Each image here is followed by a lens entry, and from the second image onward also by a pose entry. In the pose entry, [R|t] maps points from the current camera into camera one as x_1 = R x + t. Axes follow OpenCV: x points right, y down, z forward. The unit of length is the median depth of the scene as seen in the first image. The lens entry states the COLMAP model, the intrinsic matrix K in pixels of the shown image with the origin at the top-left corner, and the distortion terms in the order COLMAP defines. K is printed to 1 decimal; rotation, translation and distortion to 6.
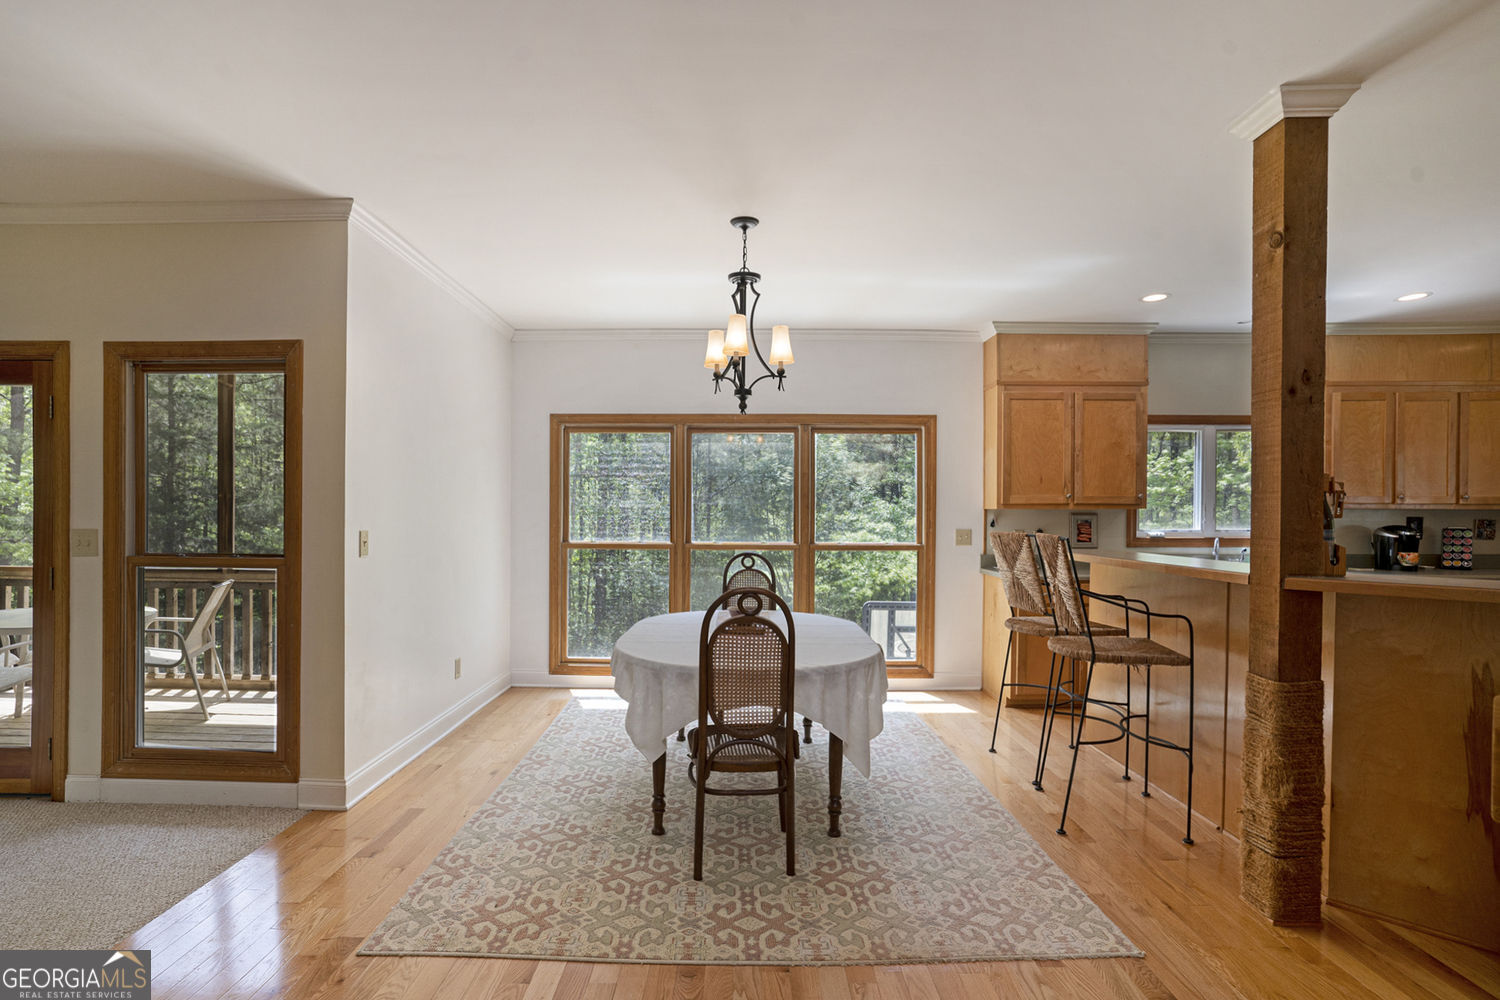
lens RADIAL K [[730.0, 0, 749.2], [0, 730.0, 498.2], [0, 0, 1]] dist [-0.030201, 0.008346]
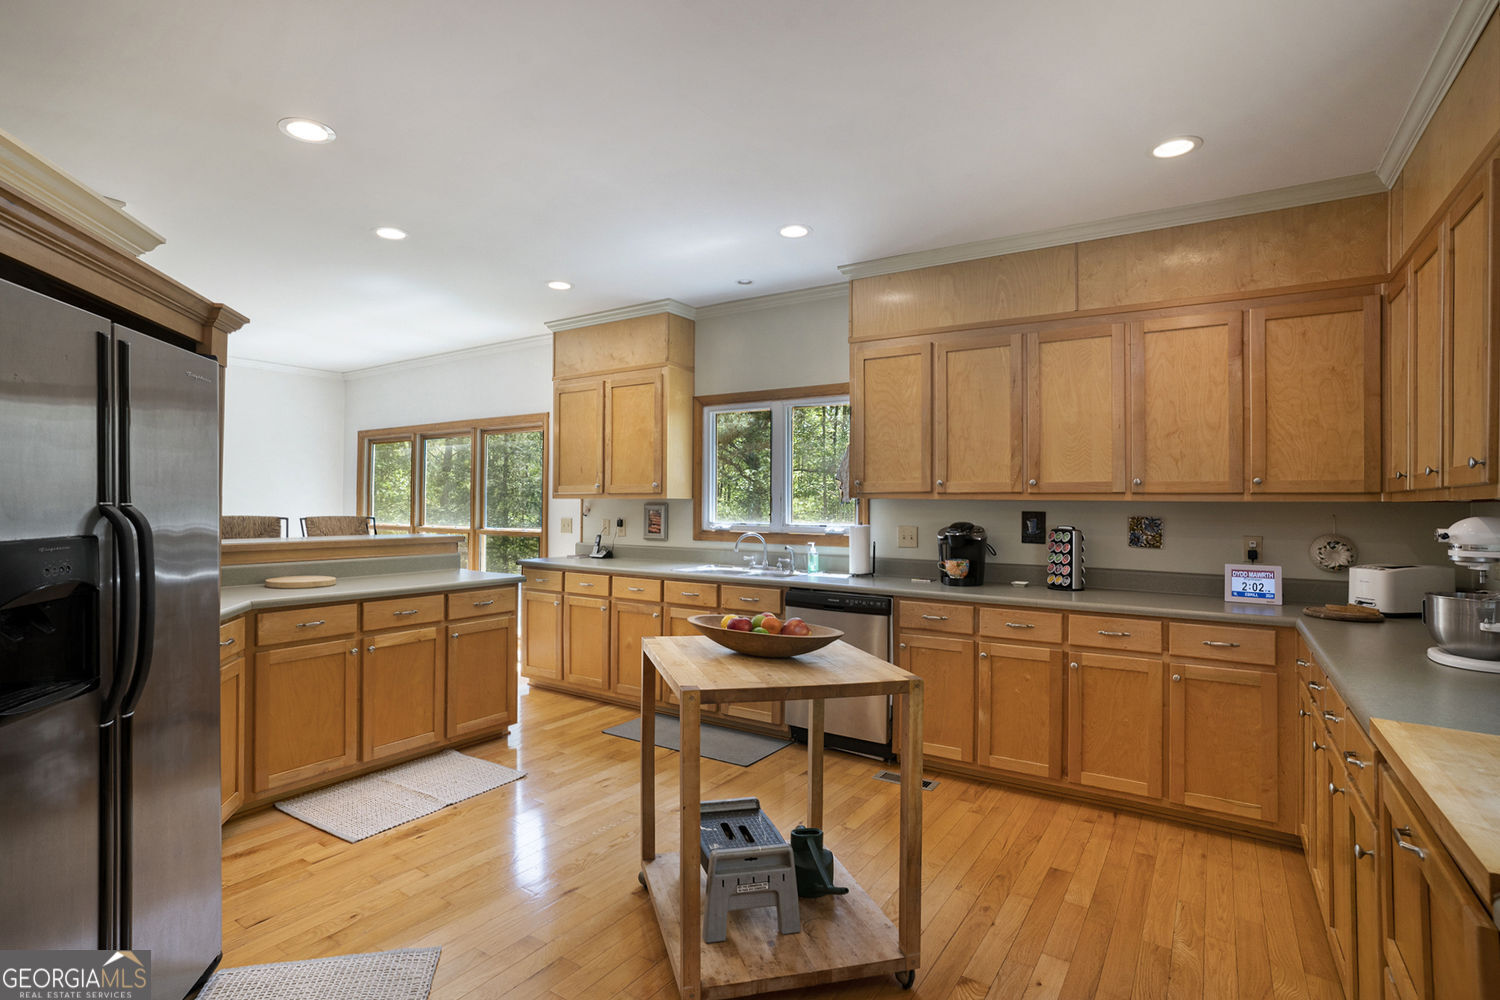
lens RADIAL K [[730.0, 0, 748.3], [0, 730.0, 499.6], [0, 0, 1]] dist [-0.030201, 0.008346]
pose [[0.835567, 0.001094, -0.549387, 1.109325], [-0.007359, 0.999931, -0.009200, 0.023086], [0.549339, 0.011730, 0.835517, 0.253024]]
